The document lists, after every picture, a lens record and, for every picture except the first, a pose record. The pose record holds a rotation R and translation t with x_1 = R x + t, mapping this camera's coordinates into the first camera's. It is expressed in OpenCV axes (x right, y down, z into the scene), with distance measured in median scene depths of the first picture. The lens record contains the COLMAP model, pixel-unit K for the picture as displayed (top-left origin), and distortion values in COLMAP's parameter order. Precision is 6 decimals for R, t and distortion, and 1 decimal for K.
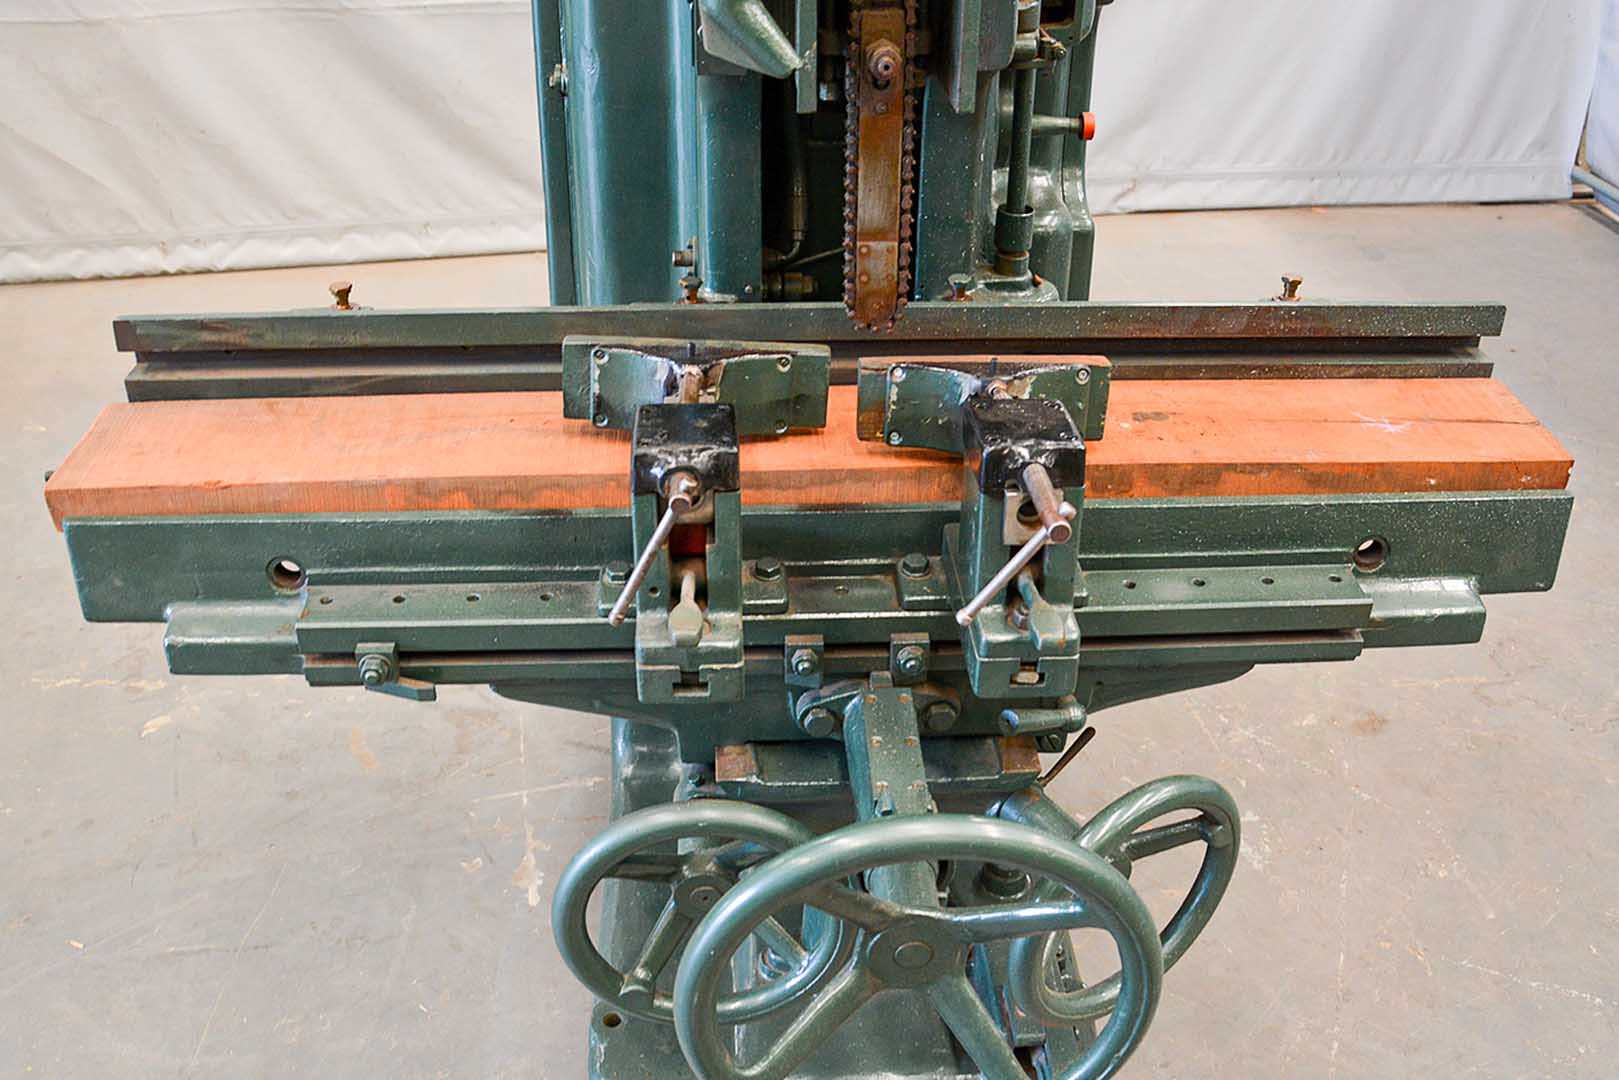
lens RADIAL K [[1537.4, 0, 818.1], [0, 1537.4, 498.1], [0, 0, 1]] dist [-0.168438, 0.153109]
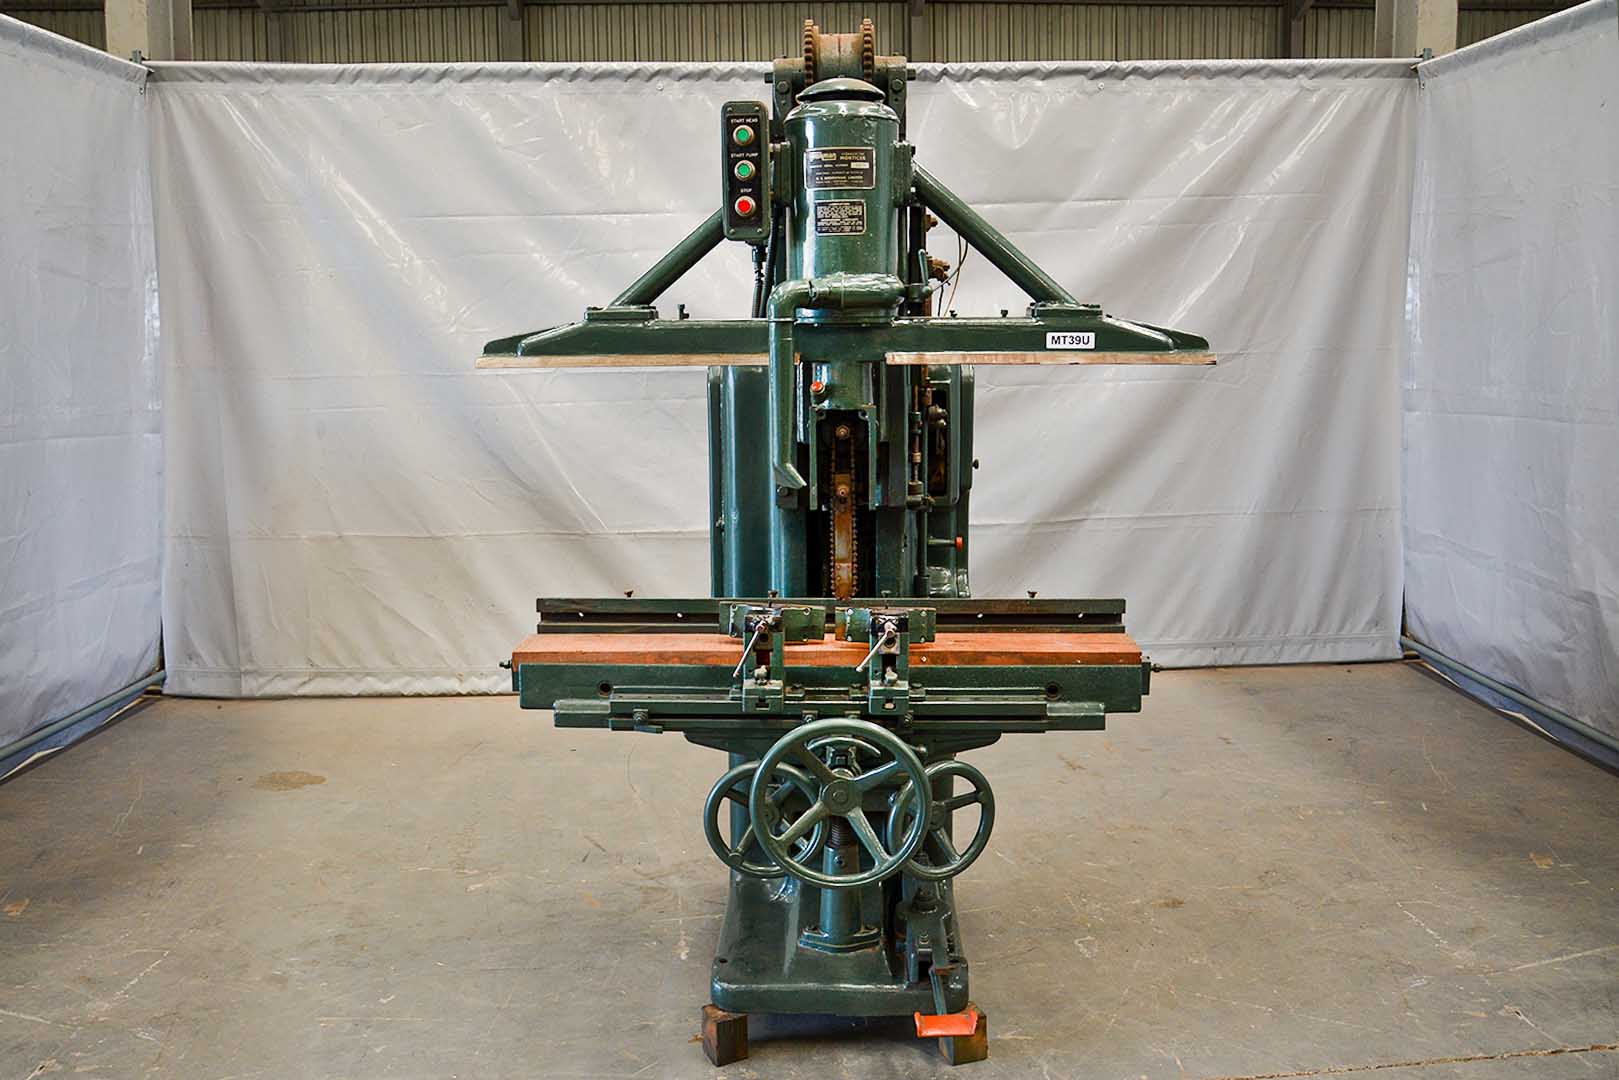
lens RADIAL K [[1376.8, 0, 773.0], [0, 1376.8, 535.5], [0, 0, 1]] dist [-0.163960, 0.163885]
pose [[0.993275, -0.004019, -0.115711, 0.156701], [-0.036899, 0.936299, -0.349261, 0.497563], [0.109744, 0.351182, 0.929854, -0.976464]]
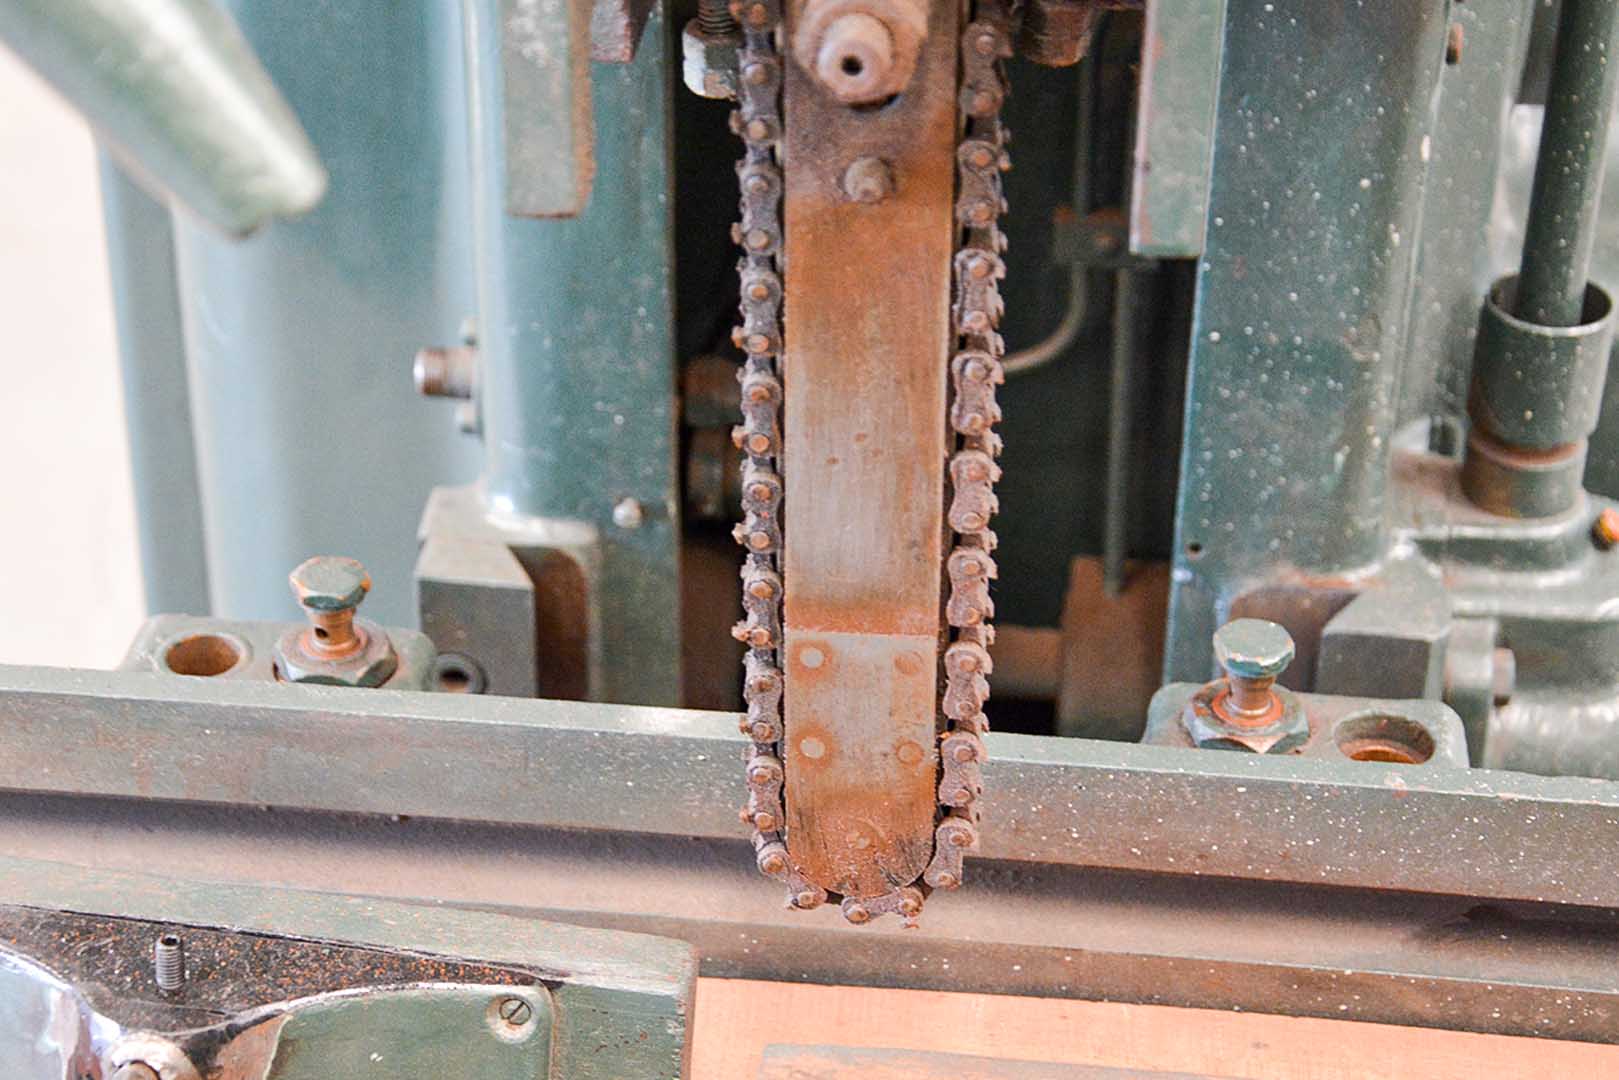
lens RADIAL K [[3473.6, 0, 809.5], [0, 3473.6, 540.0], [0, 0, 1]] dist [0.240294, 0.059963]
pose [[0.985021, 0.088110, -0.148225, 0.099317], [-0.080208, 0.995061, 0.058481, -0.182102], [0.152645, -0.045716, 0.987223, 0.325386]]
